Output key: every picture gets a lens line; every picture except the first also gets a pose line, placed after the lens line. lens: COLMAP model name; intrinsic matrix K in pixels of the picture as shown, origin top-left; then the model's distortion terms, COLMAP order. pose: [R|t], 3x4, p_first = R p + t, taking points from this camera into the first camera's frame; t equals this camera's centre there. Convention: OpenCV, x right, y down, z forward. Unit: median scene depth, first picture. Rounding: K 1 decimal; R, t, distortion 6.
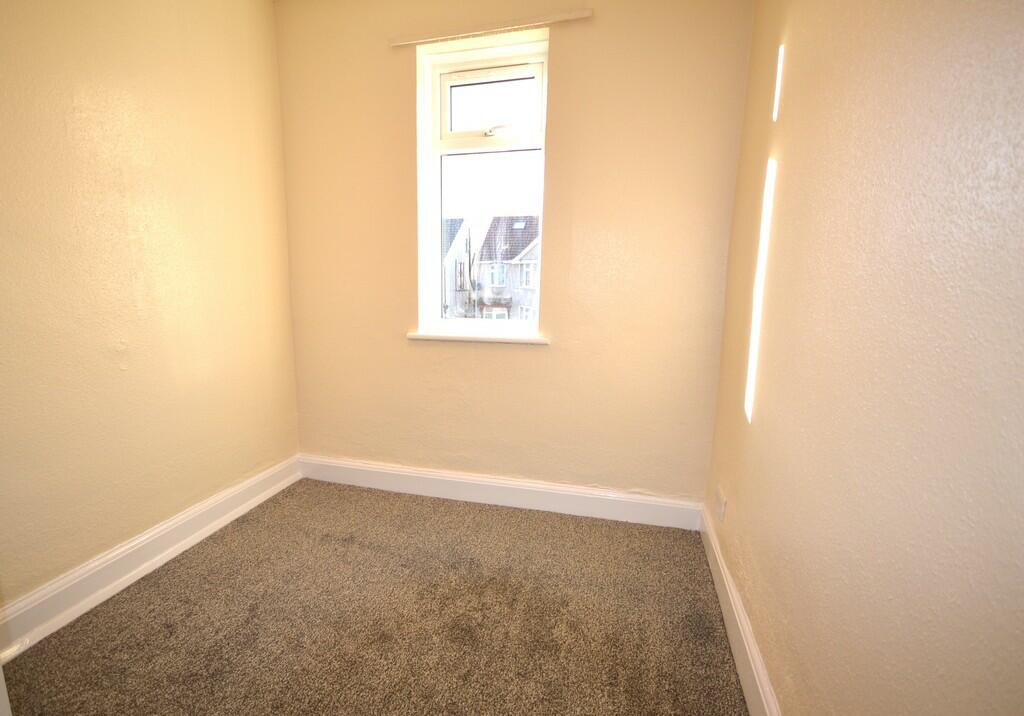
lens RADIAL K [[479.3, 0, 485.7], [0, 479.3, 358.0], [0, 0, 1]] dist [0.011707, -0.011487]
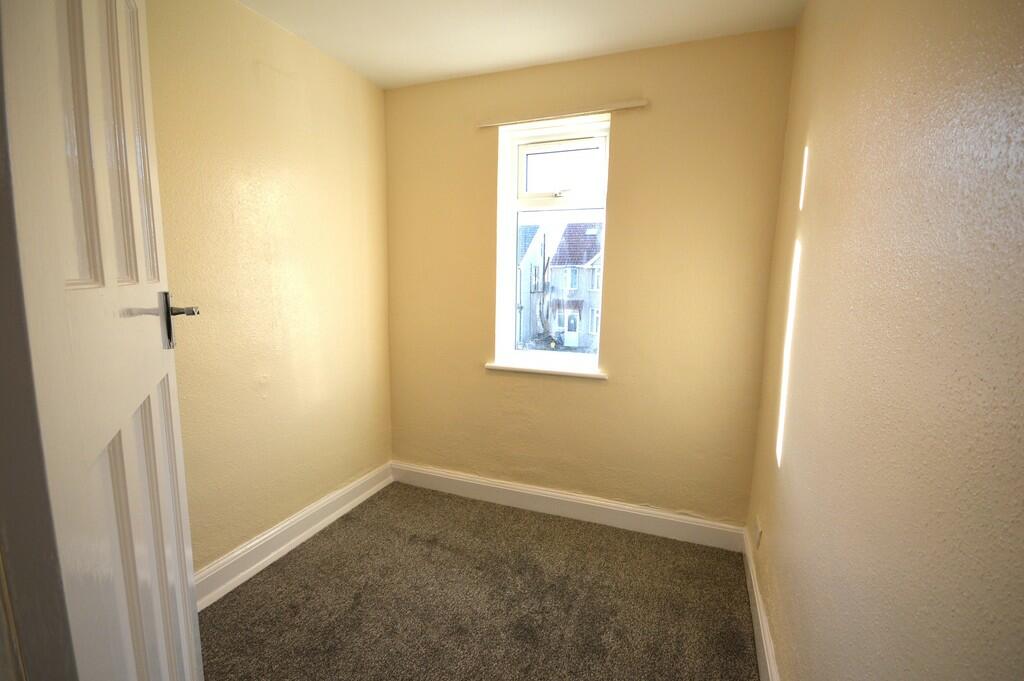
lens RADIAL K [[455.5, 0, 512.0], [0, 455.5, 340.5], [0, 0, 1]] dist [0.000779, 0.000271]
pose [[0.994753, 0.019607, -0.100409, 0.016058], [-0.022522, 0.999355, -0.027979, -0.105319], [0.099796, 0.030094, 0.994553, -0.134652]]
